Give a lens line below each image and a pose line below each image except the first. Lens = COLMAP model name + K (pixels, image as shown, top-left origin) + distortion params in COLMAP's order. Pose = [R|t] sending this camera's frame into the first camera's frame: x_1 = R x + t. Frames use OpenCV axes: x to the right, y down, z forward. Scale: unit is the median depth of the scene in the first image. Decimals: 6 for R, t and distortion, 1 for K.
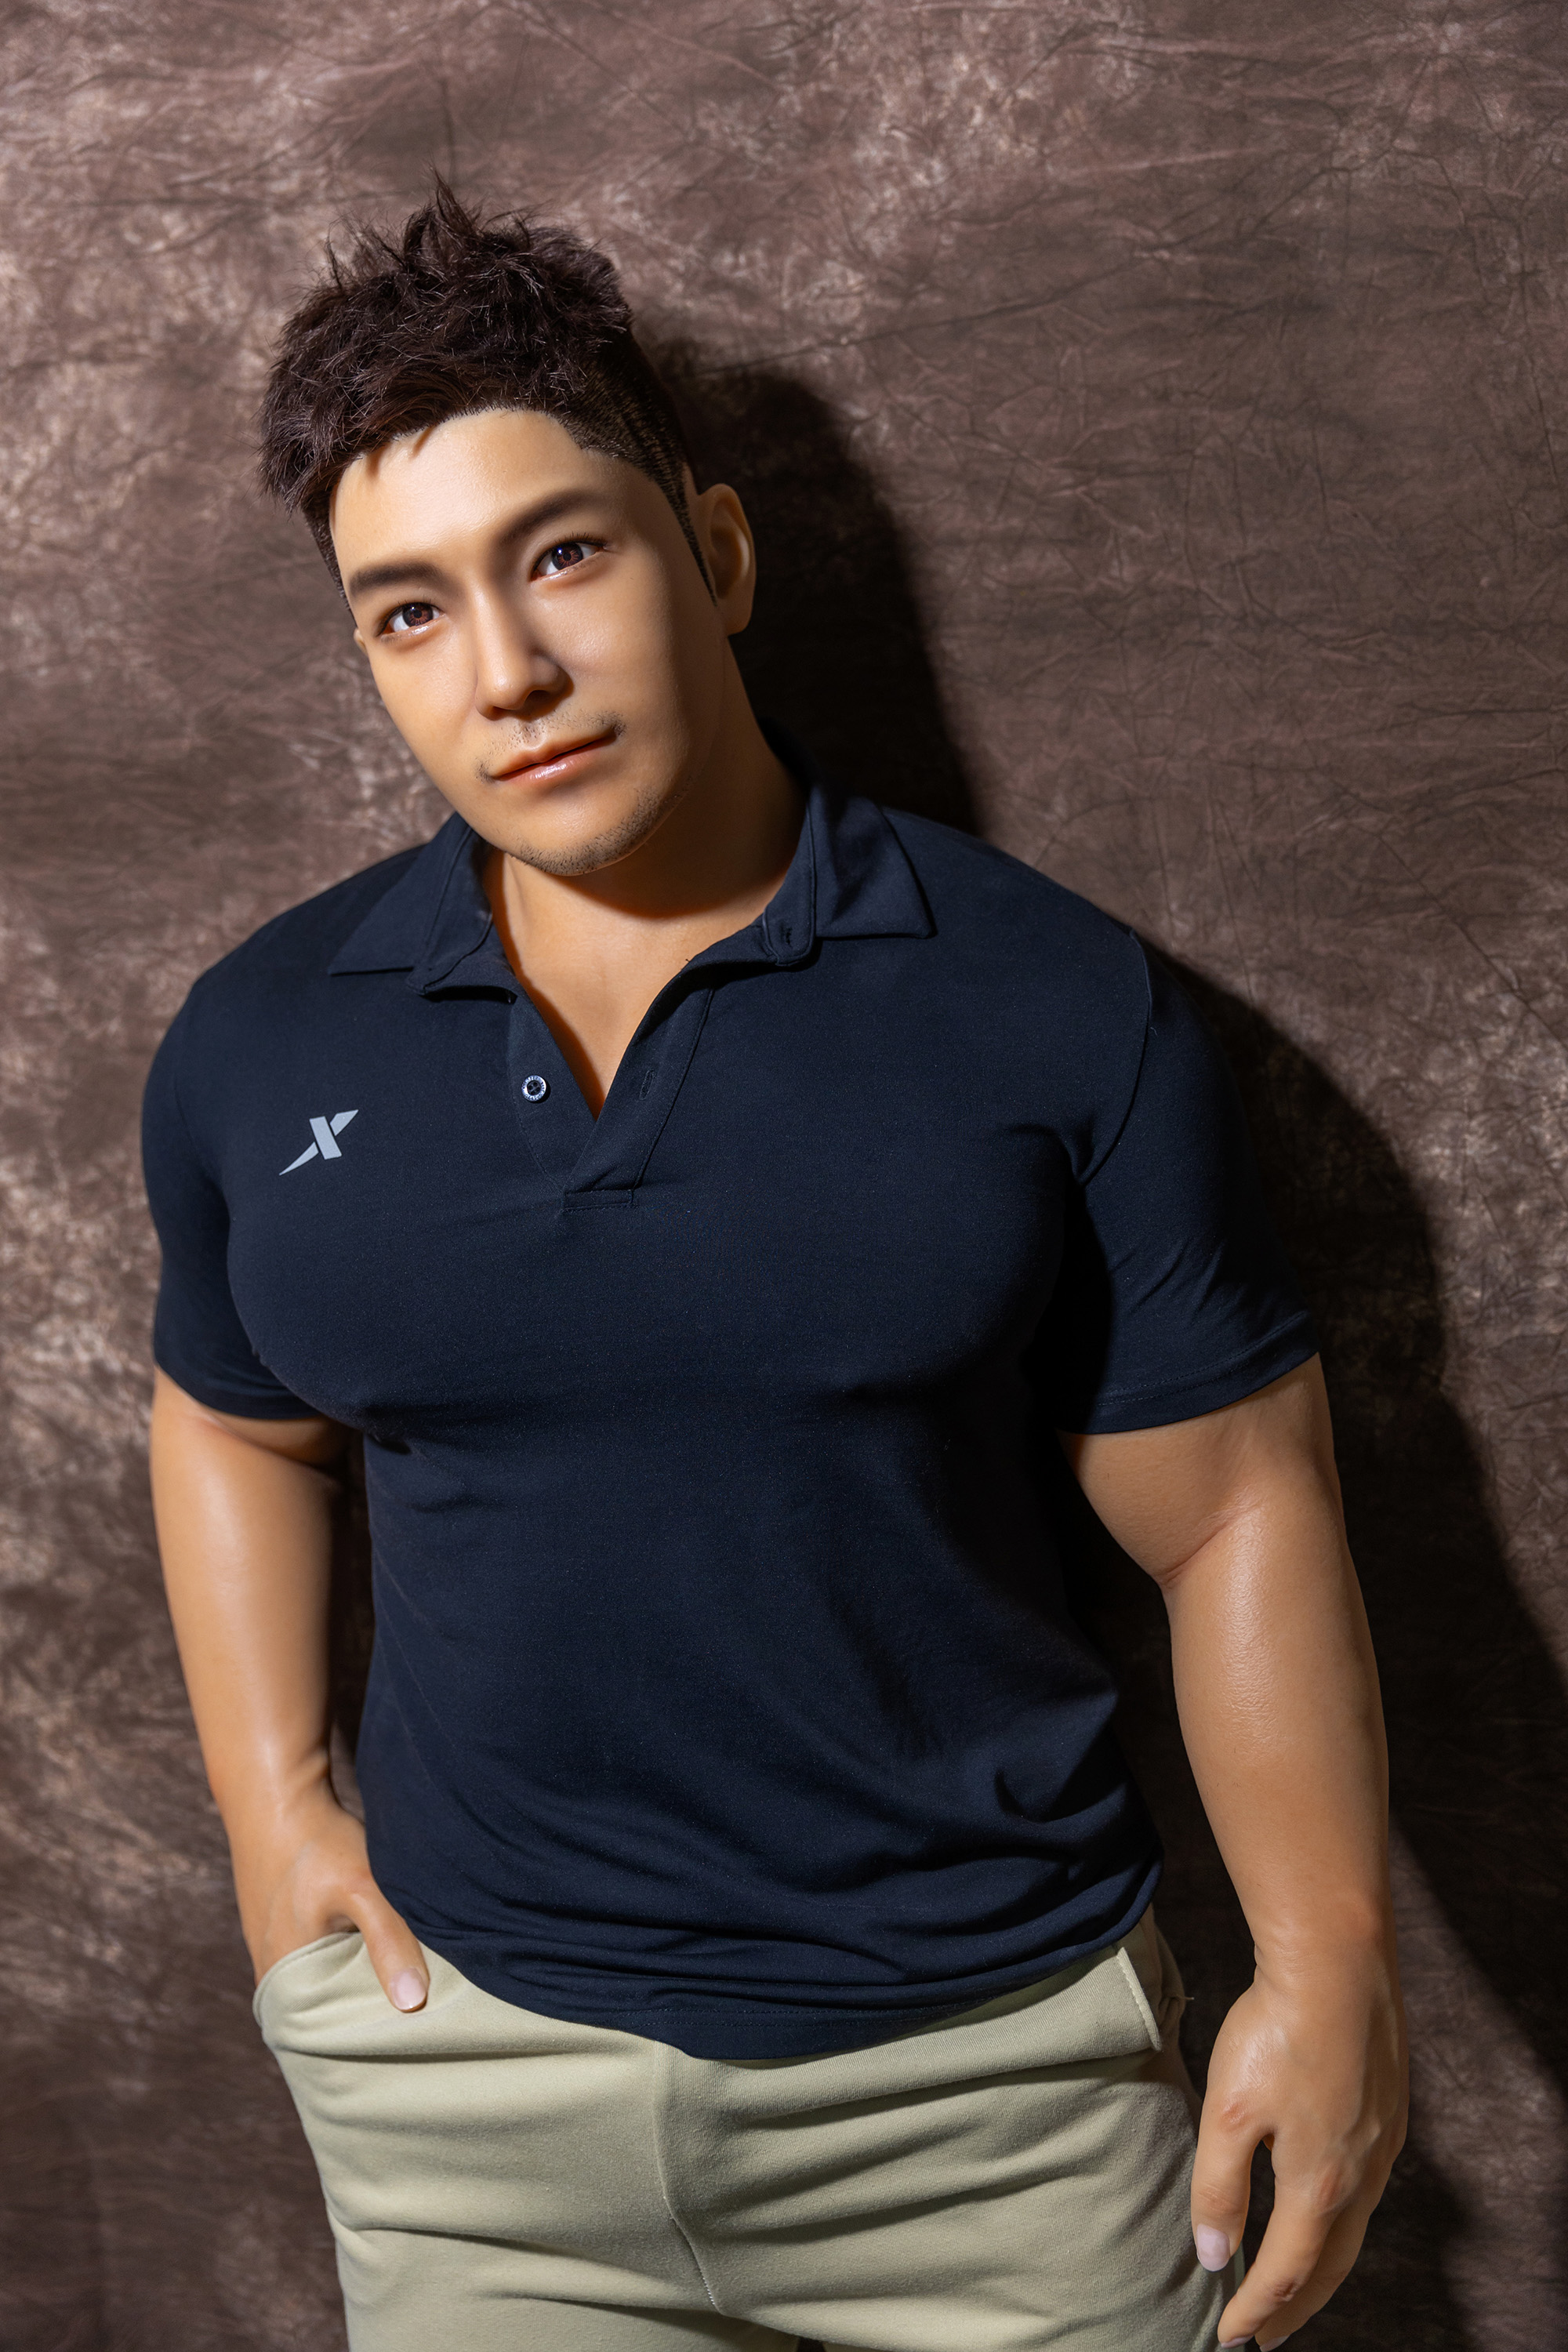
lens RADIAL K [[2506.3, 0, 787.4], [0, 2506.3, 1214.2], [0, 0, 1]] dist [-0.033069, 0.000000]
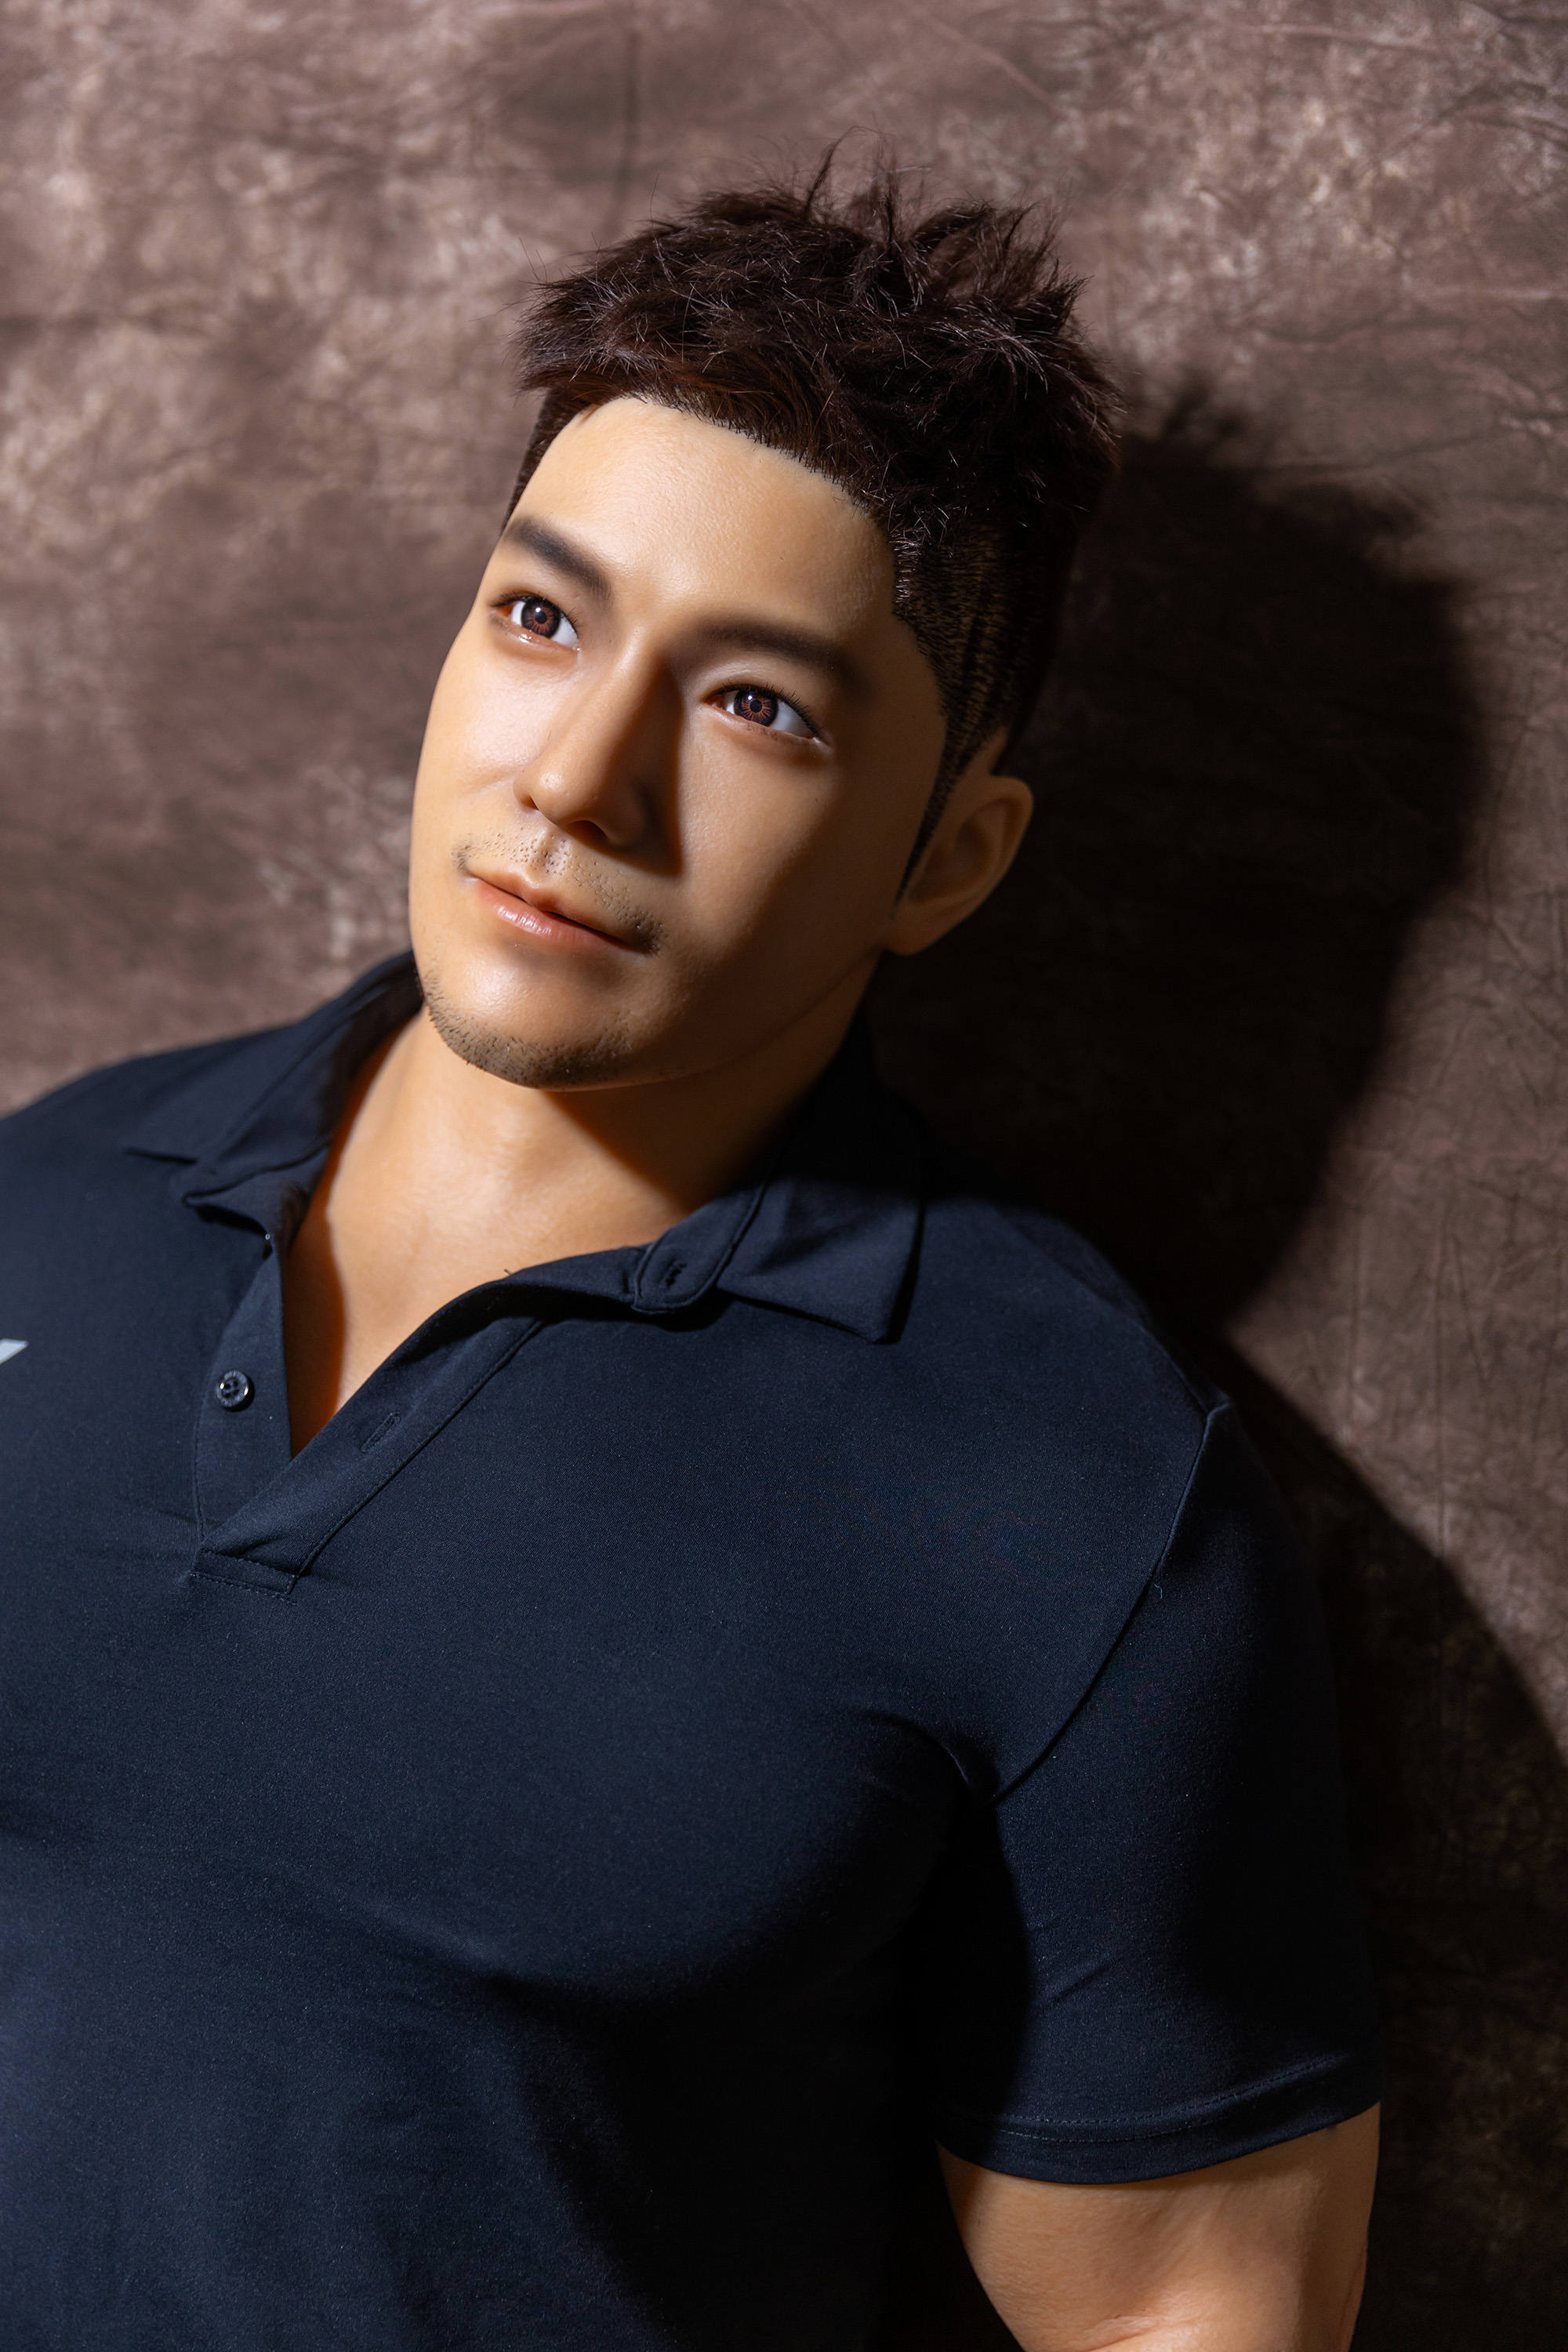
lens RADIAL K [[2991.1, 0, 776.2], [0, 2991.1, 1231.4], [0, 0, 1]] dist [-0.011659, 0.000000]
pose [[0.939063, 0.239975, -0.246115, 0.201364], [-0.264571, 0.961691, -0.071786, -0.063949], [0.219459, 0.132527, 0.966579, 0.203227]]
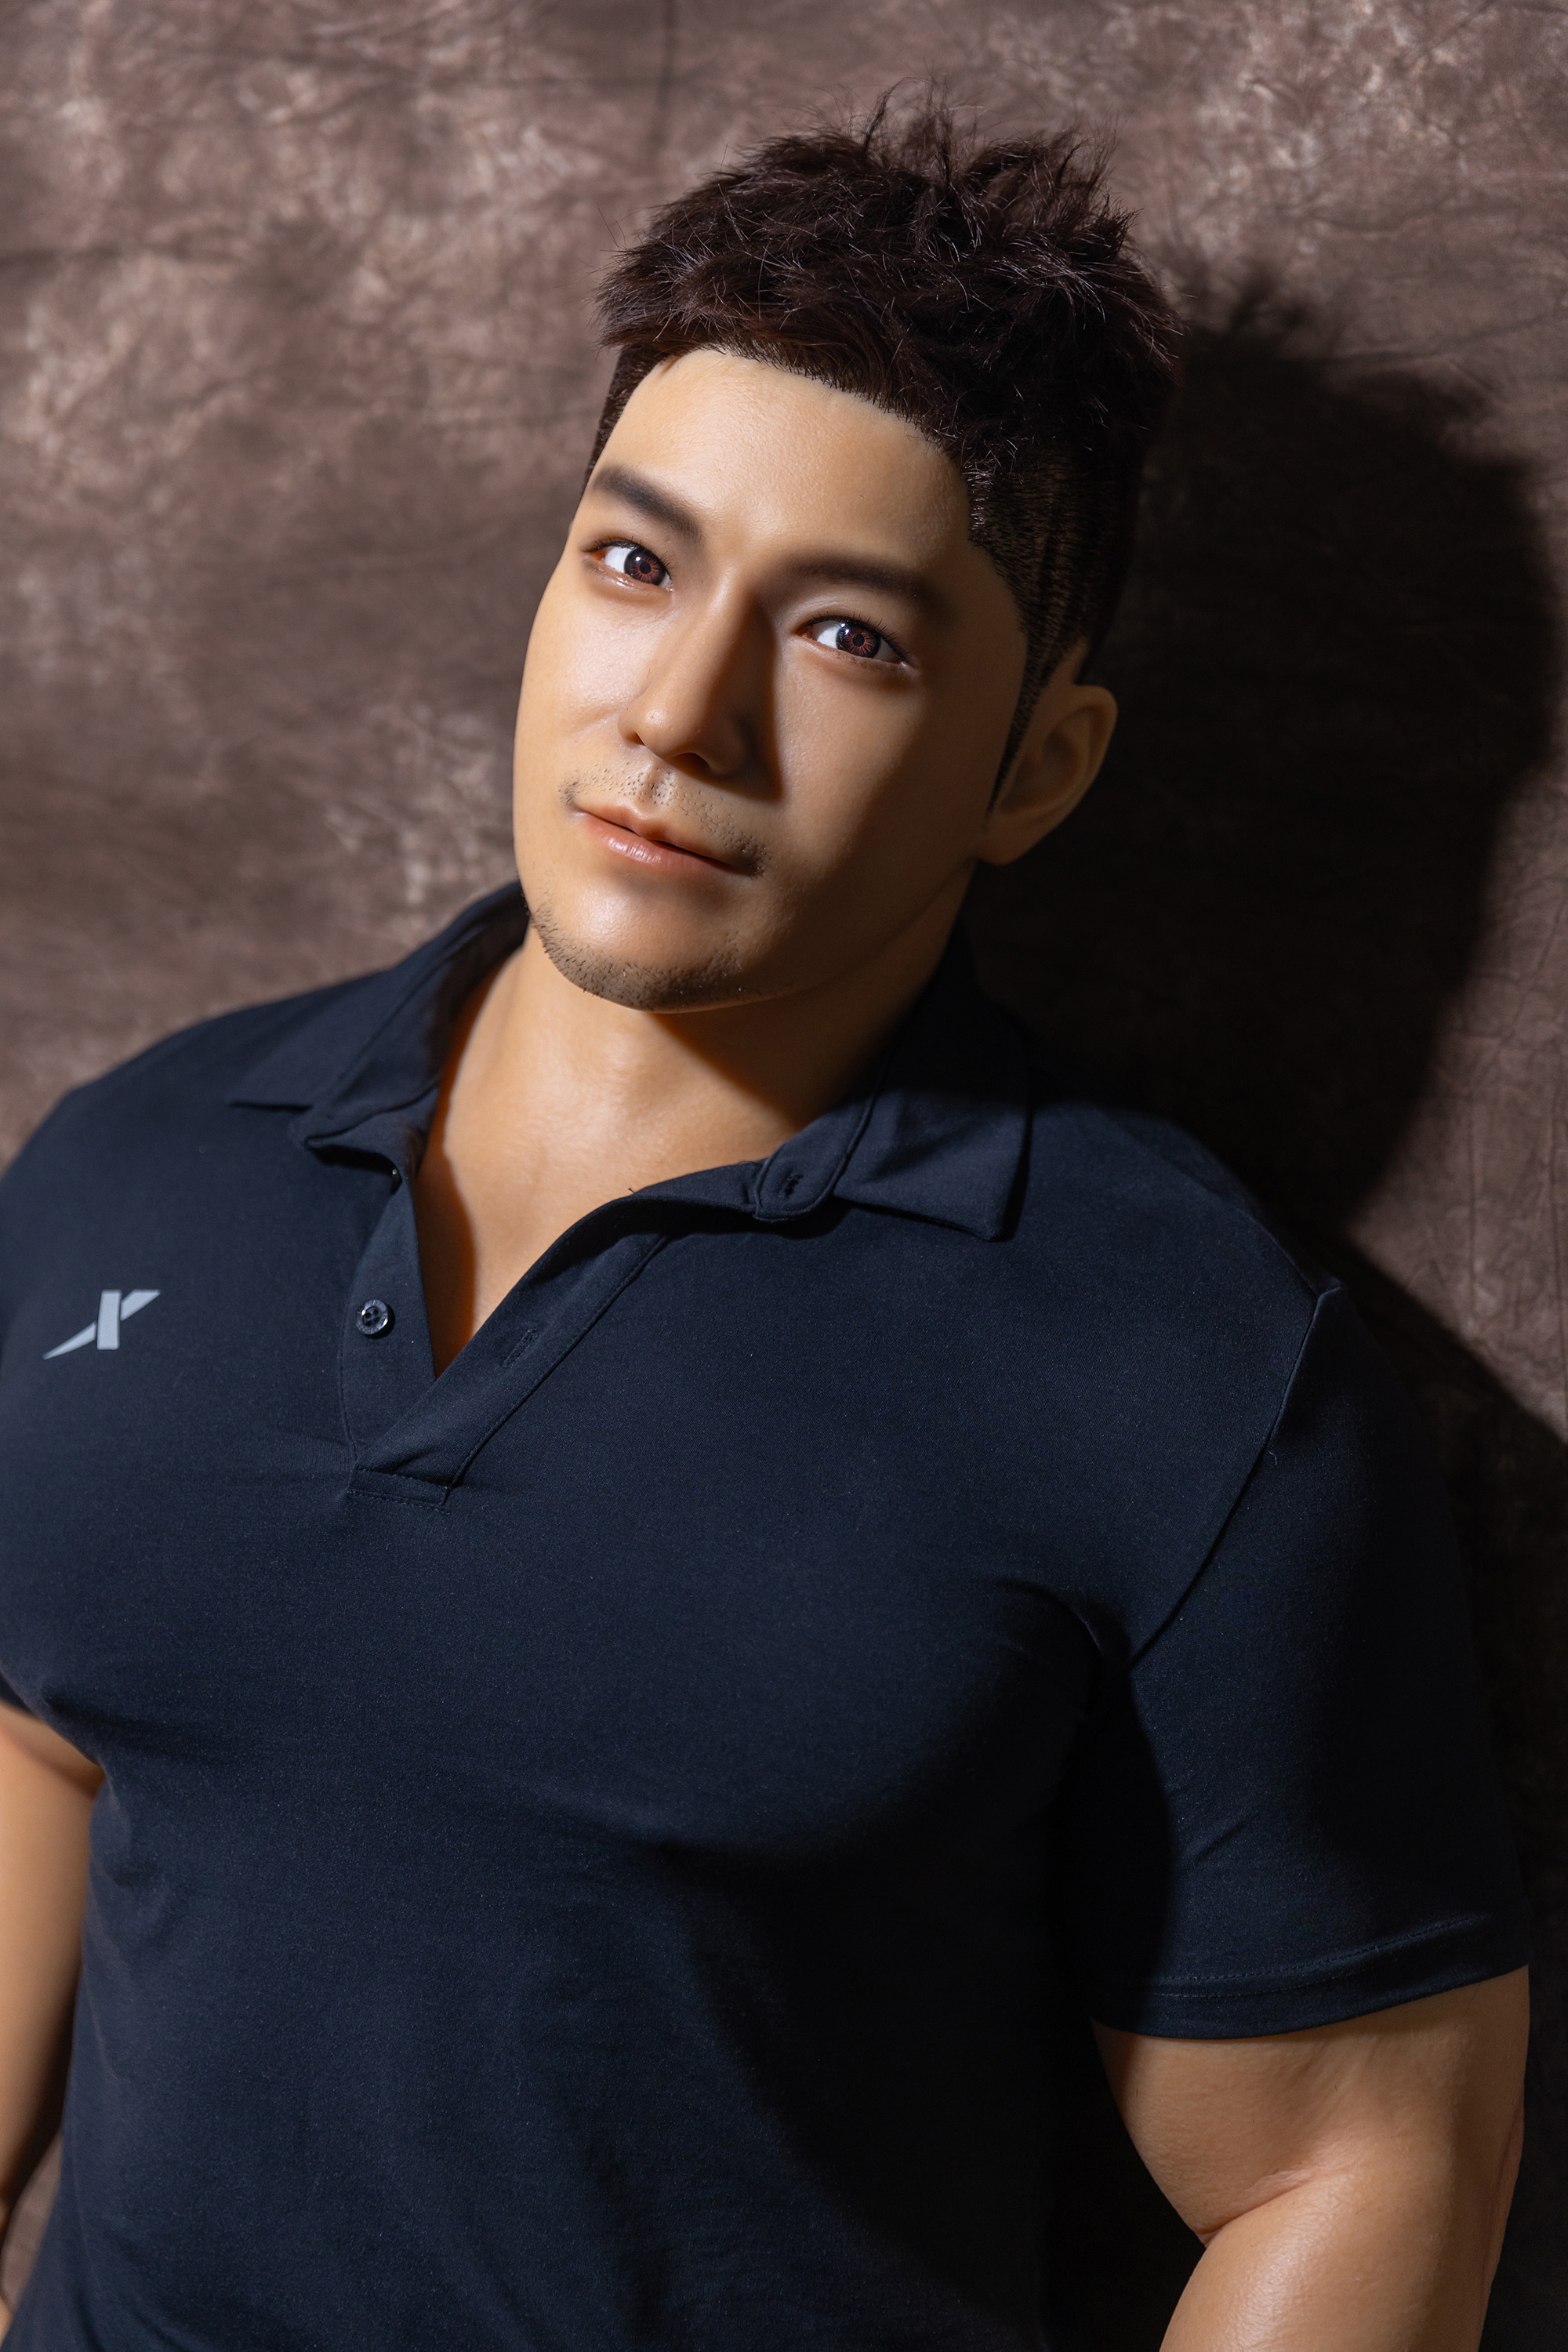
lens RADIAL K [[4136.4, 0, 820.3], [0, 4136.4, 1233.5], [0, 0, 1]] dist [-0.014507, 0.000000]
pose [[0.948691, 0.186892, -0.255063, 0.273972], [-0.213222, 0.973759, -0.079566, -0.007737], [0.233499, 0.129868, 0.963645, -0.089363]]
